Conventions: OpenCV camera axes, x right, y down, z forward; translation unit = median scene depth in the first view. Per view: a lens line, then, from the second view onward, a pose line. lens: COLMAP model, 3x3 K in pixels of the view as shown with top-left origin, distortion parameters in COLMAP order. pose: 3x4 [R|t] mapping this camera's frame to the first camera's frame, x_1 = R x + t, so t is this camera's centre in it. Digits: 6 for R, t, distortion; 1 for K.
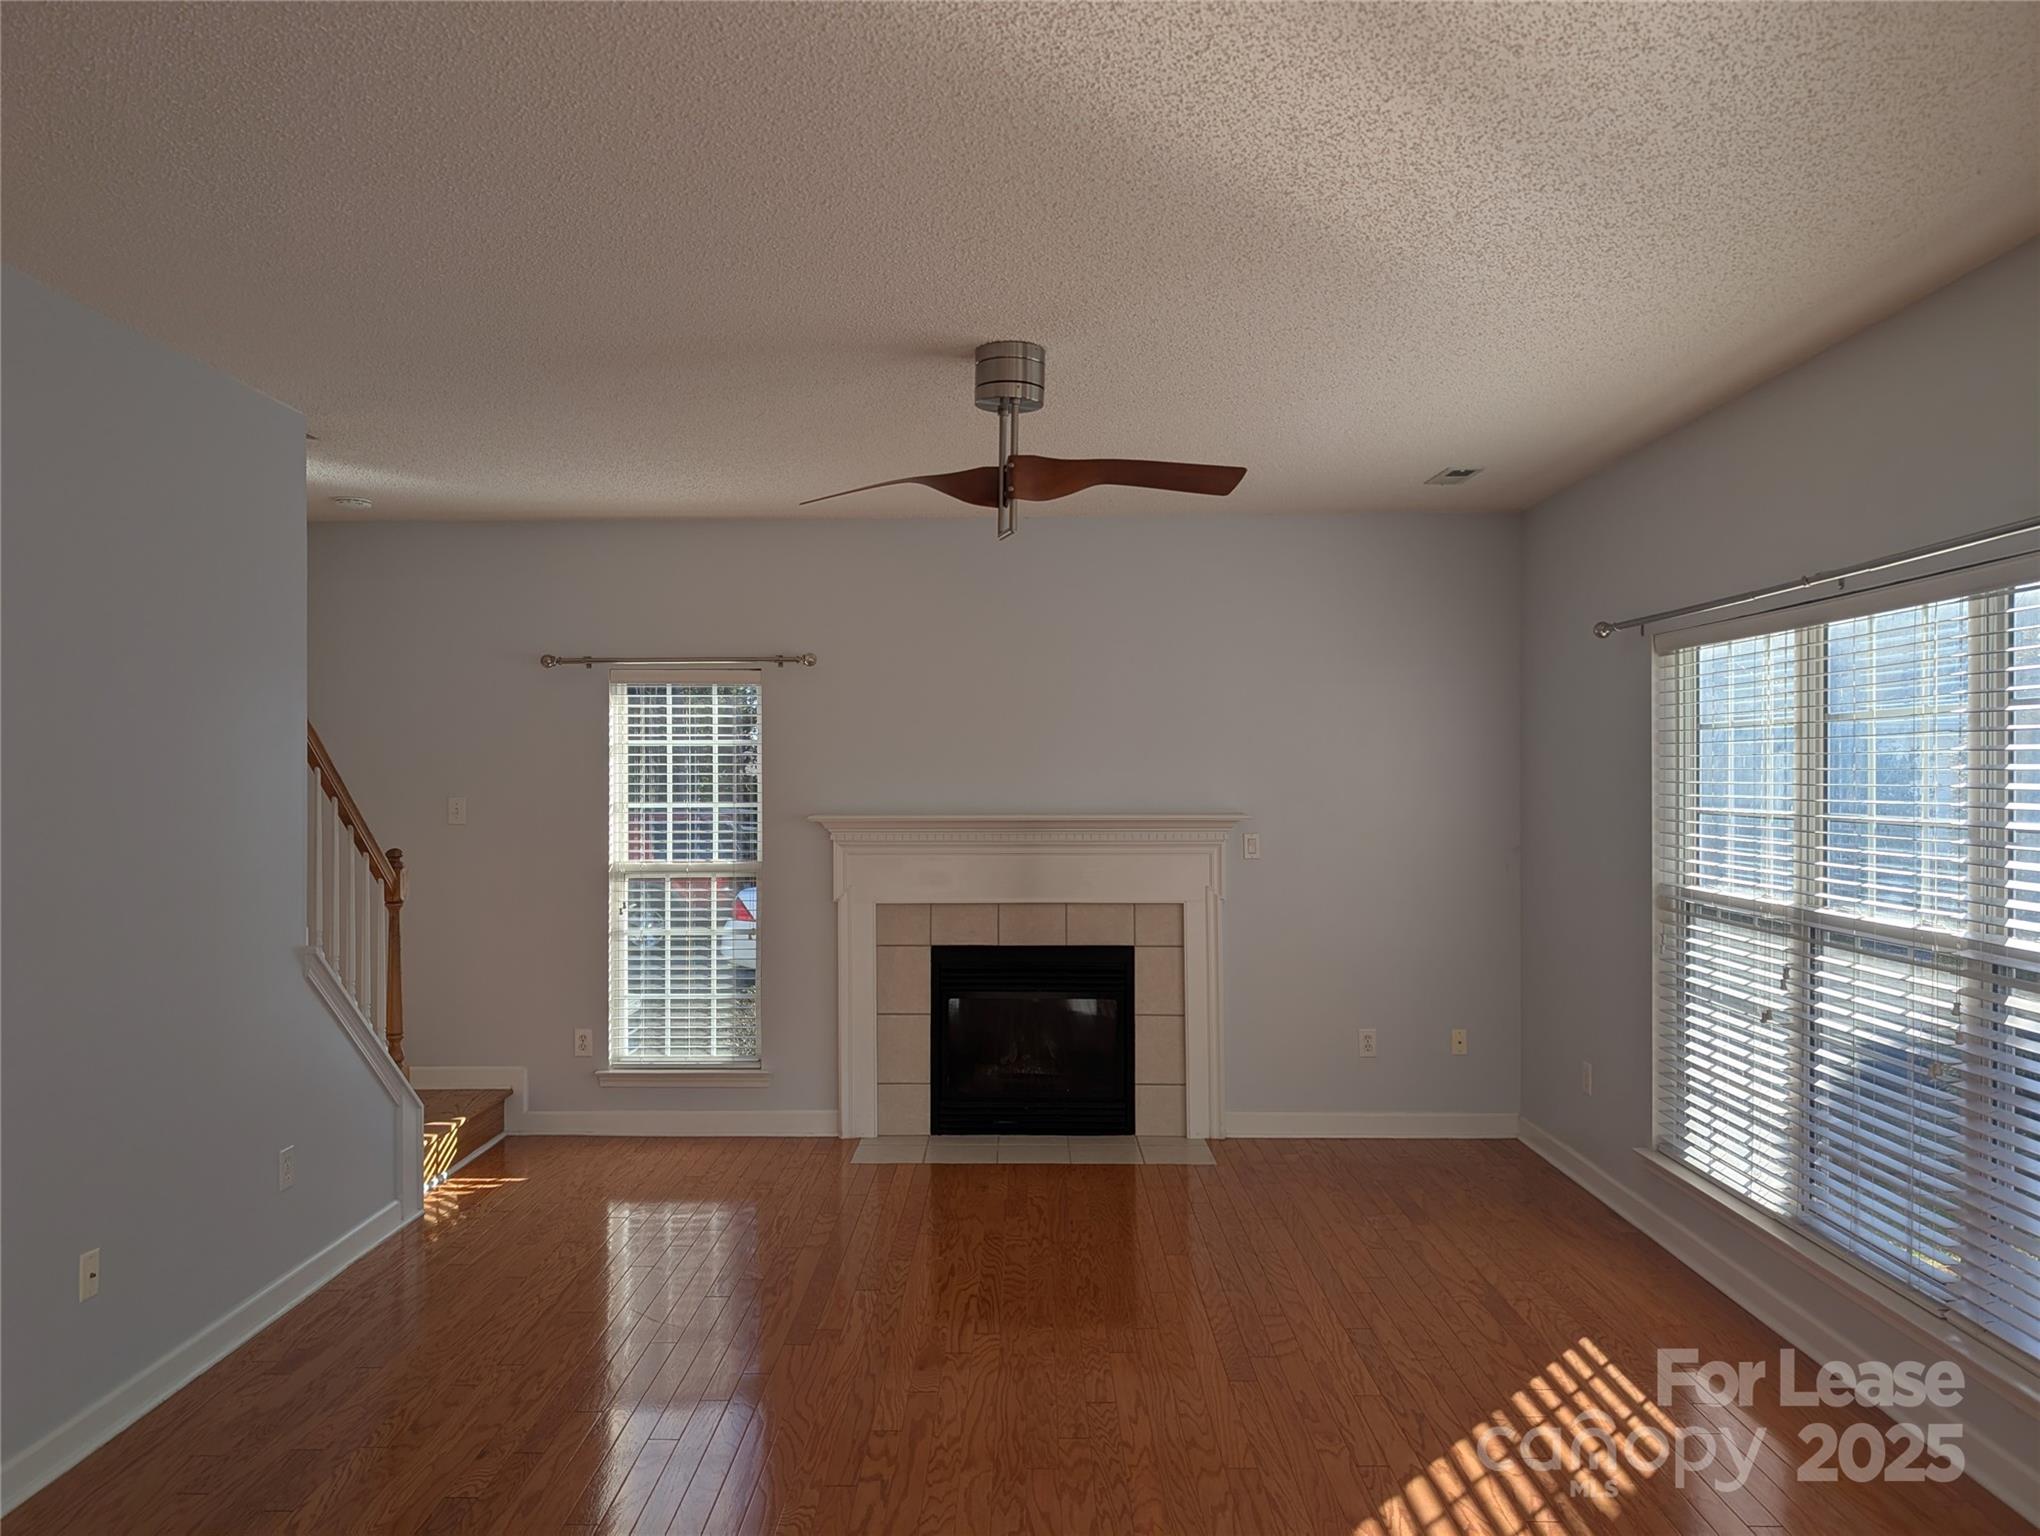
lens RADIAL K [[1445.9, 0, 1020.0], [0, 1445.9, 768.0], [0, 0, 1]] dist [-0.000982, -0.000747]
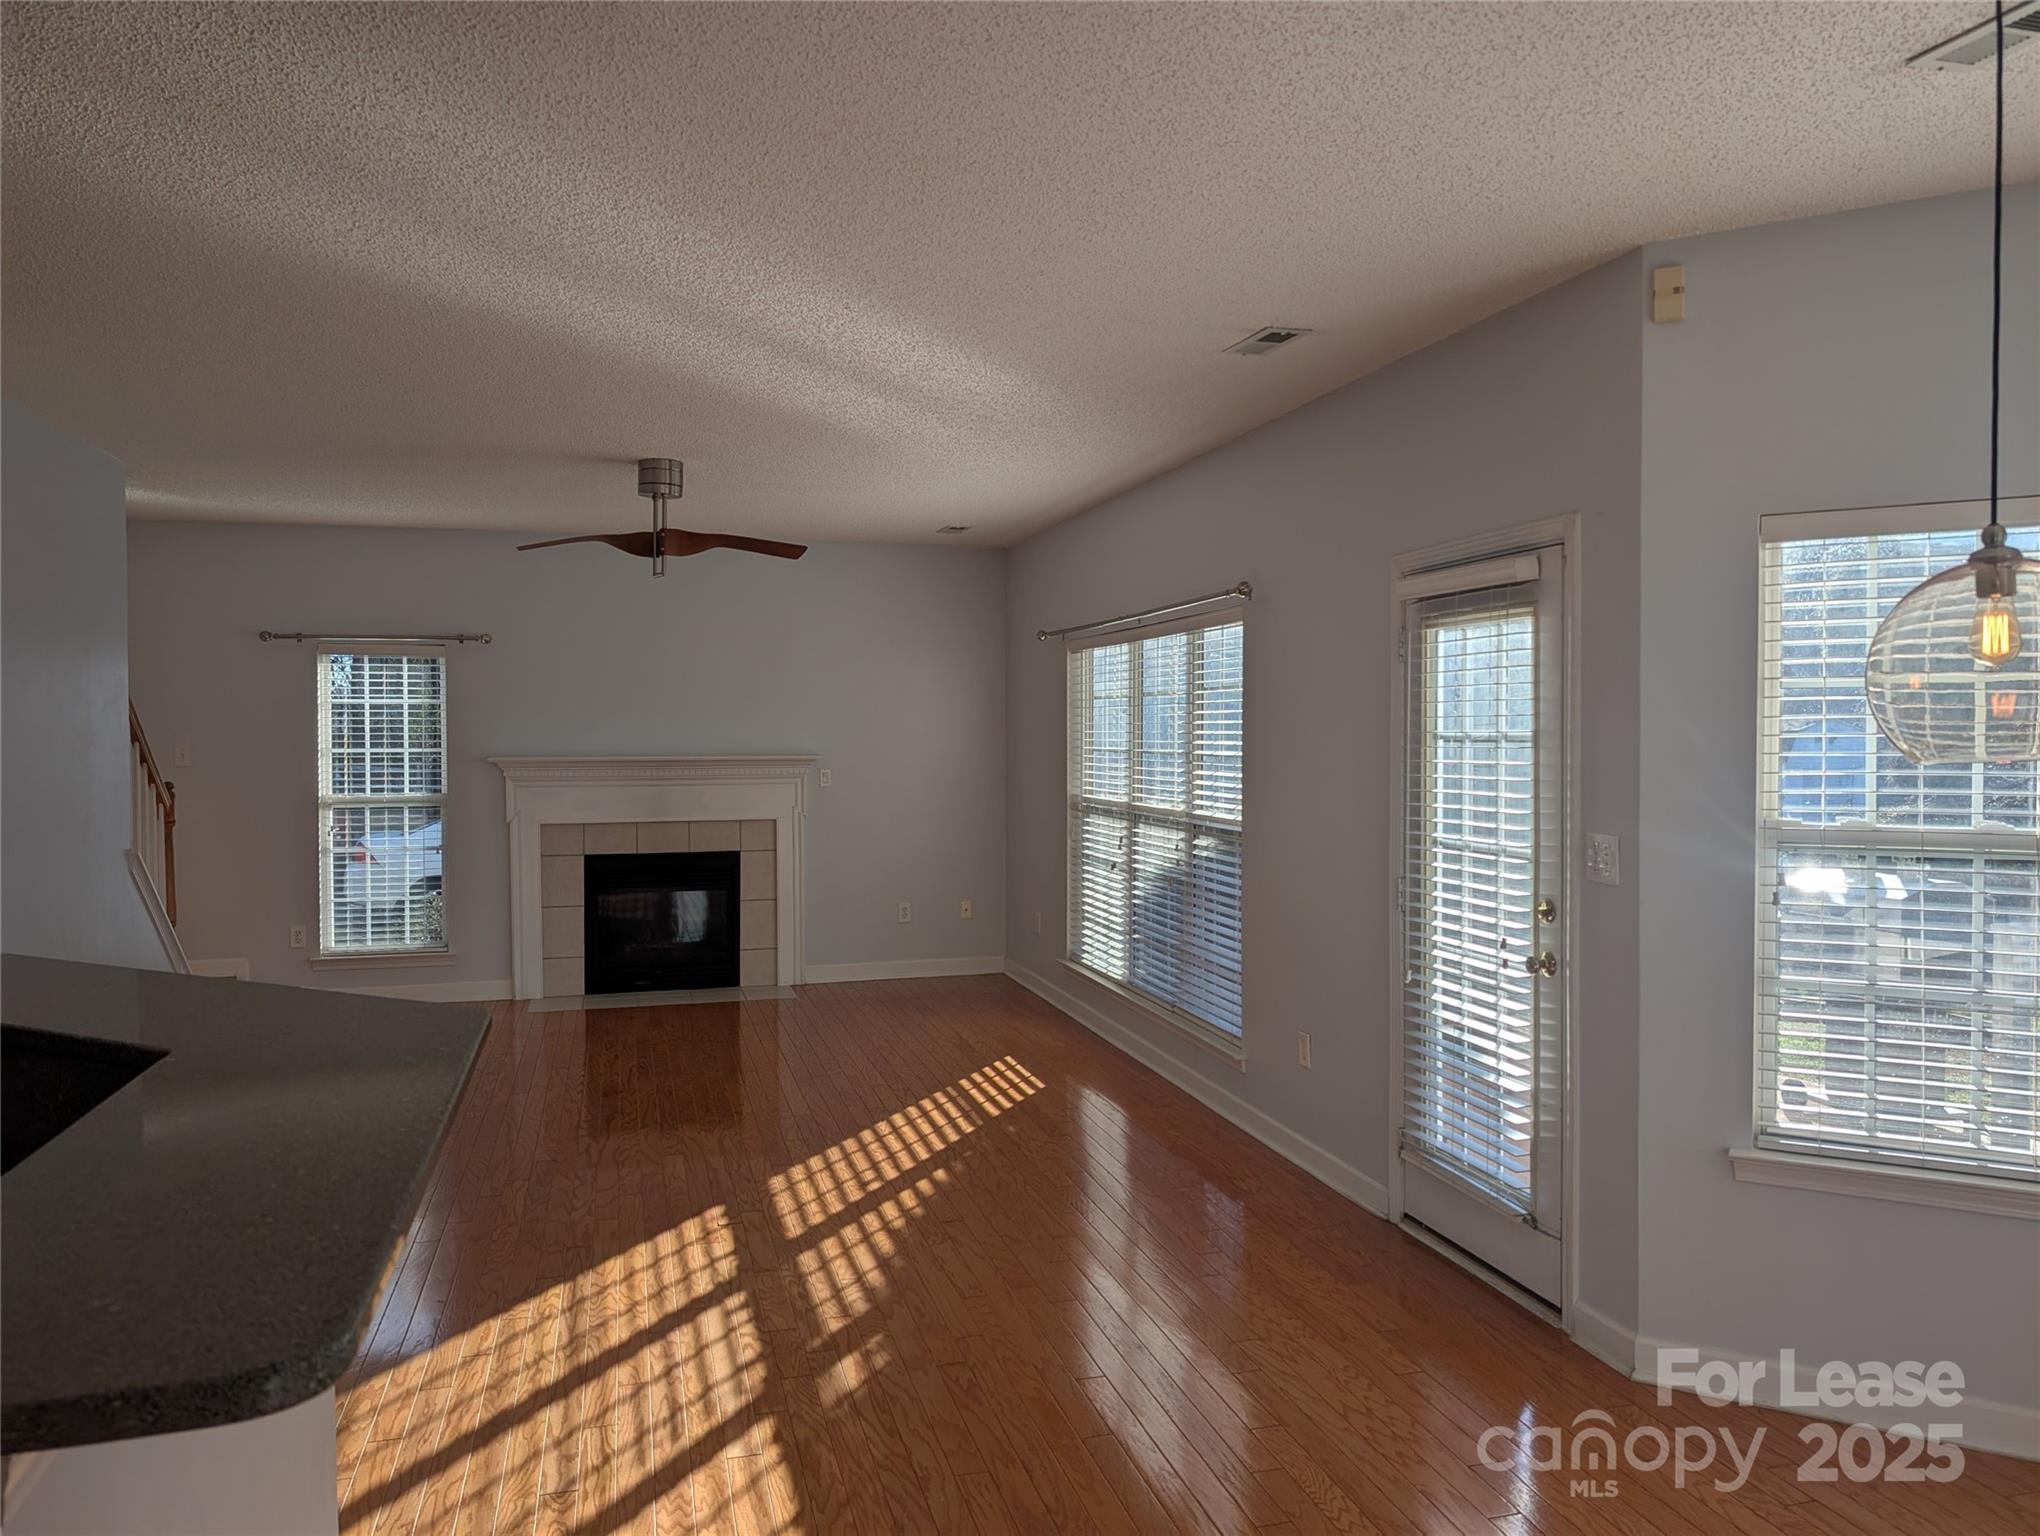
lens RADIAL K [[1490.8, 0, 1070.2], [0, 1490.8, 744.6], [0, 0, 1]] dist [-0.002035, -0.003381]
pose [[0.956280, -0.001939, 0.292447, -0.035619], [-0.002170, 0.999903, 0.013724, 0.001206], [-0.292445, -0.013759, 0.956183, -0.453988]]
